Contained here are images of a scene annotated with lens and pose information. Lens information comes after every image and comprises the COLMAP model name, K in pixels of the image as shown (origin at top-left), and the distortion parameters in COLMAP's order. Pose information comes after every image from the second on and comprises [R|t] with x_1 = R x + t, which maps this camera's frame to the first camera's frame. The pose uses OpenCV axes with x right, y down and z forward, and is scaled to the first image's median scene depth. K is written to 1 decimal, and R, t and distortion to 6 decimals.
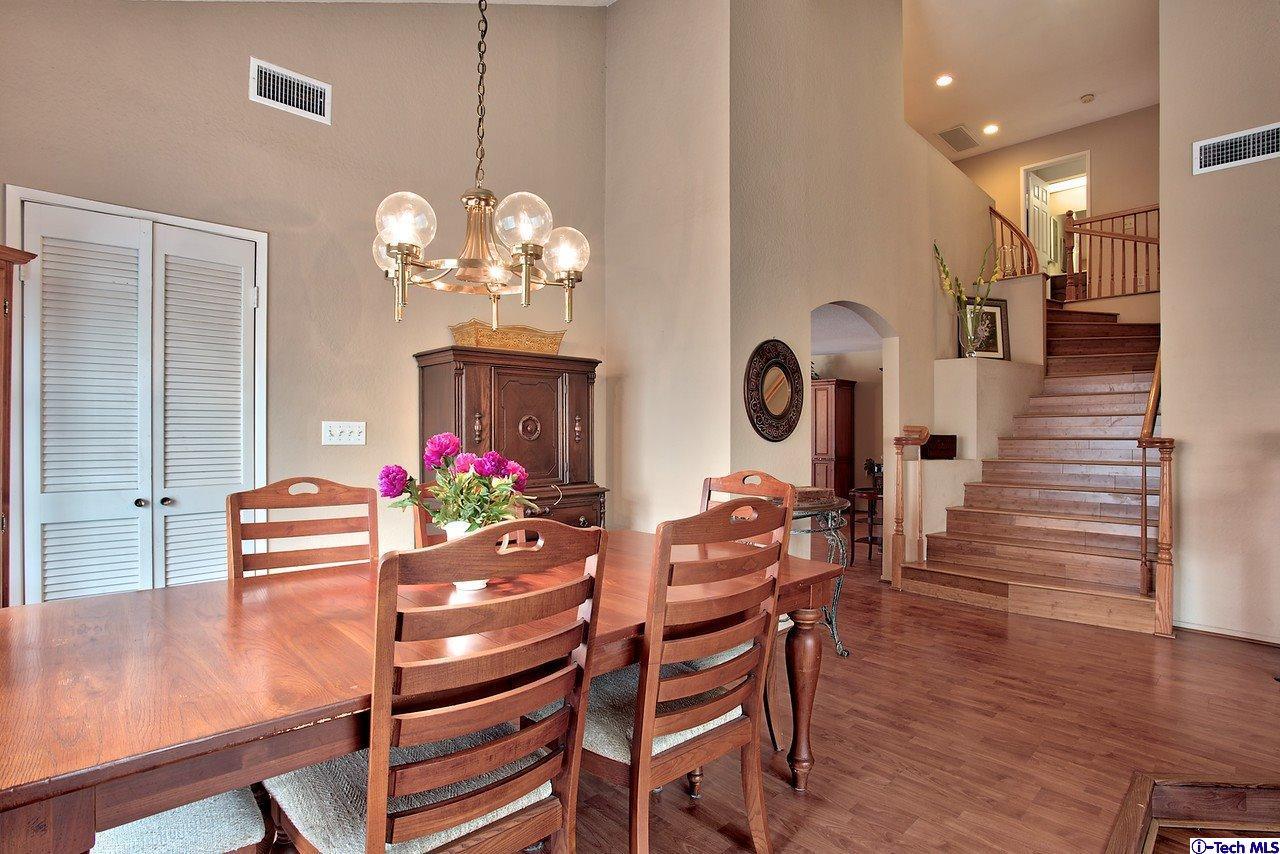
lens RADIAL K [[635.5, 0, 639.8], [0, 635.5, 424.7], [0, 0, 1]] dist [-0.047648, 0.009169]
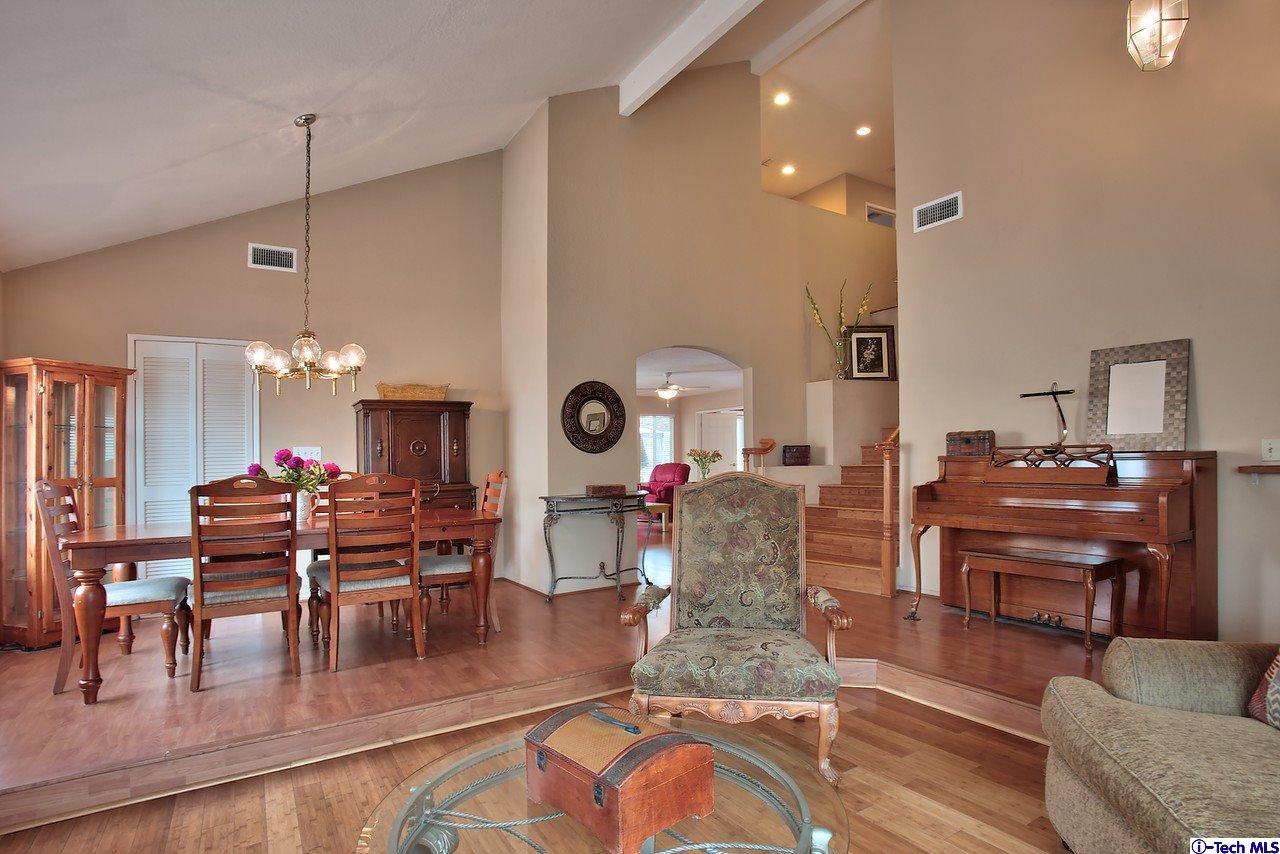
lens RADIAL K [[661.4, 0, 640.3], [0, 661.4, 431.3], [0, 0, 1]] dist [-0.047548, 0.002493]
pose [[0.977394, -0.032981, -0.208837, 0.658642], [0.027399, 0.999187, -0.029568, 0.025654], [0.209642, 0.023178, 0.977503, -0.450331]]
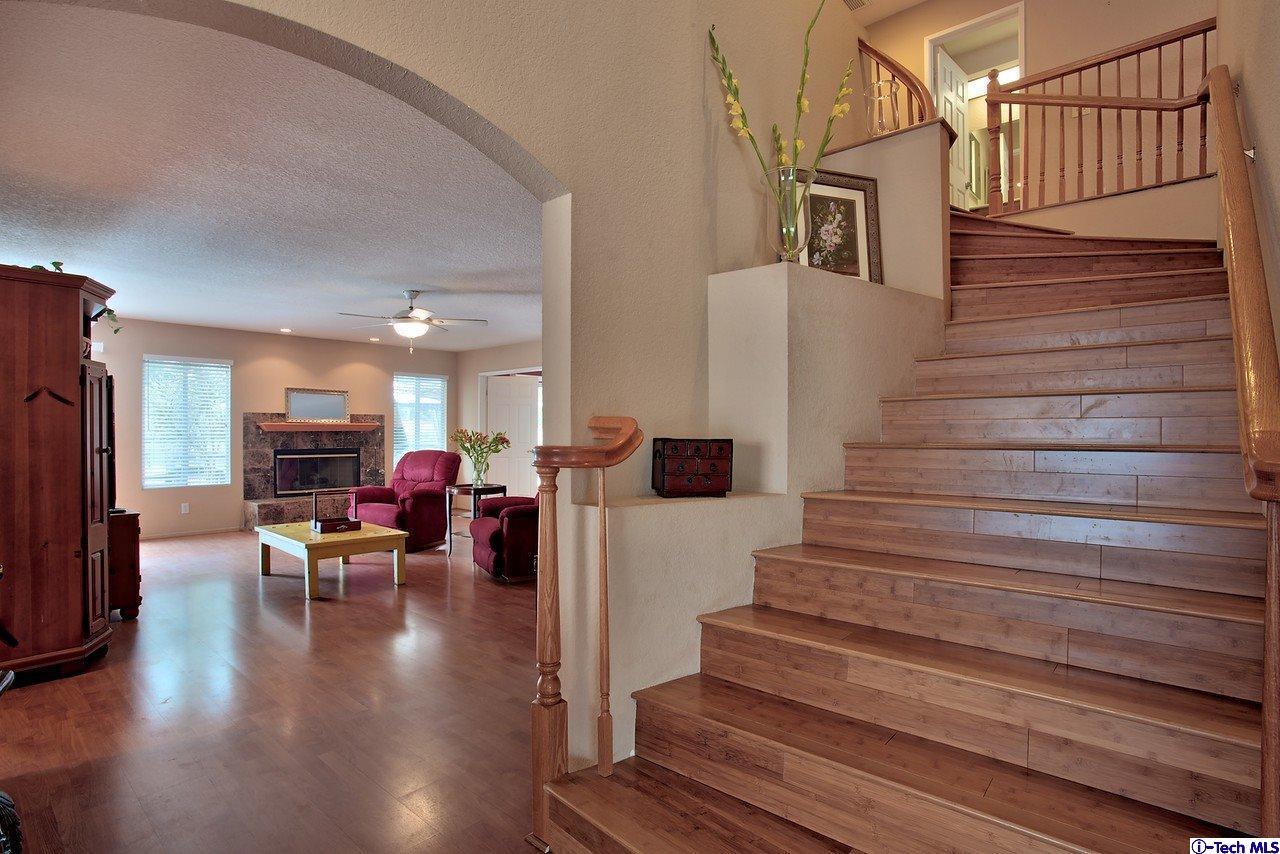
lens RADIAL K [[635.5, 0, 634.4], [0, 635.5, 429.8], [0, 0, 1]] dist [-0.047648, 0.009169]
pose [[0.996993, -0.007065, 0.077175, 0.592991], [0.006030, 0.999889, 0.013634, 0.004371], [-0.077263, -0.013127, 0.996924, 0.846161]]
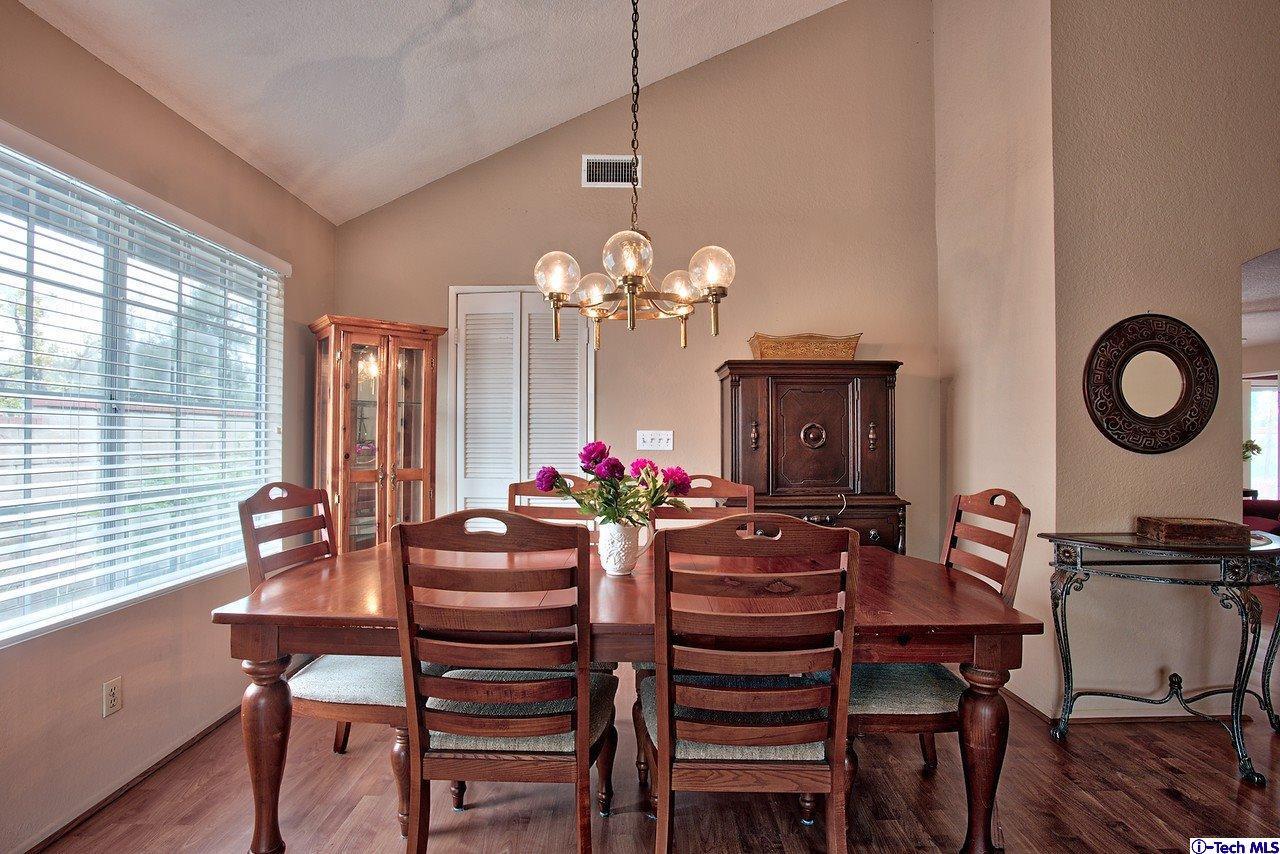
lens RADIAL K [[635.5, 0, 640.7], [0, 635.5, 418.9], [0, 0, 1]] dist [-0.047648, 0.009169]
pose [[0.729370, -0.019434, -0.683843, 0.287166], [0.006170, 0.999743, -0.021830, -0.000935], [0.684091, 0.011703, 0.729302, 0.083955]]
